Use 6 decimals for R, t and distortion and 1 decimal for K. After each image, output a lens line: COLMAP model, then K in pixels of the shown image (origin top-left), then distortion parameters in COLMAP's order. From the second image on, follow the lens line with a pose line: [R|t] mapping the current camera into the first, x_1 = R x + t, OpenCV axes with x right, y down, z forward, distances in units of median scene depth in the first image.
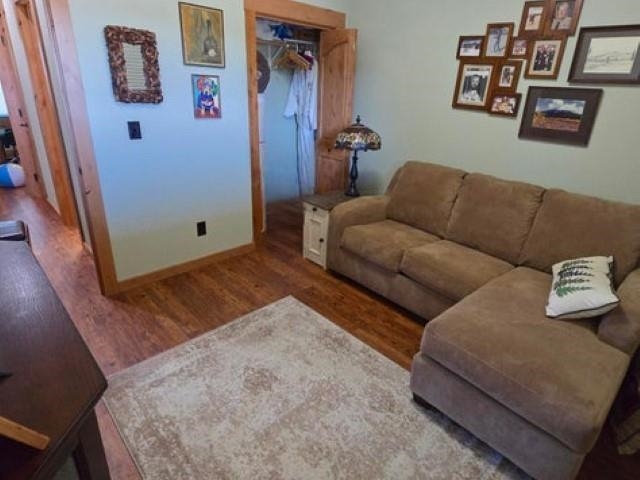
lens RADIAL K [[350.3, 0, 321.7], [0, 350.3, 218.5], [0, 0, 1]] dist [-0.000082, -0.000818]
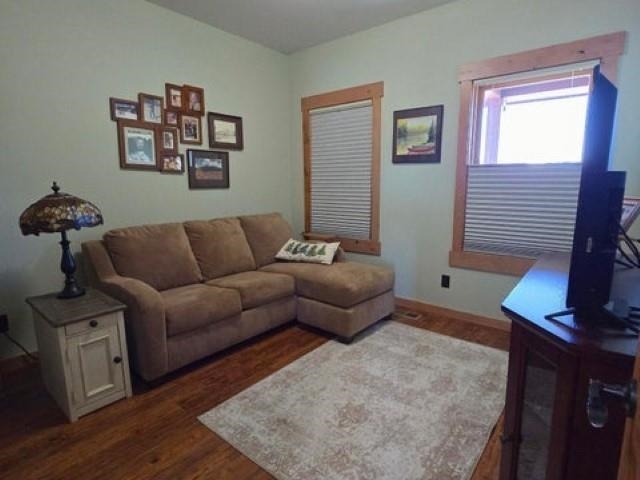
lens RADIAL K [[349.9, 0, 324.5], [0, 349.9, 240.6], [0, 0, 1]] dist [-0.000991, -0.001374]
pose [[-0.098181, -0.215440, 0.971569, -0.774998], [0.350680, 0.906173, 0.236376, -0.199212], [-0.931335, 0.363917, -0.013418, 0.667611]]
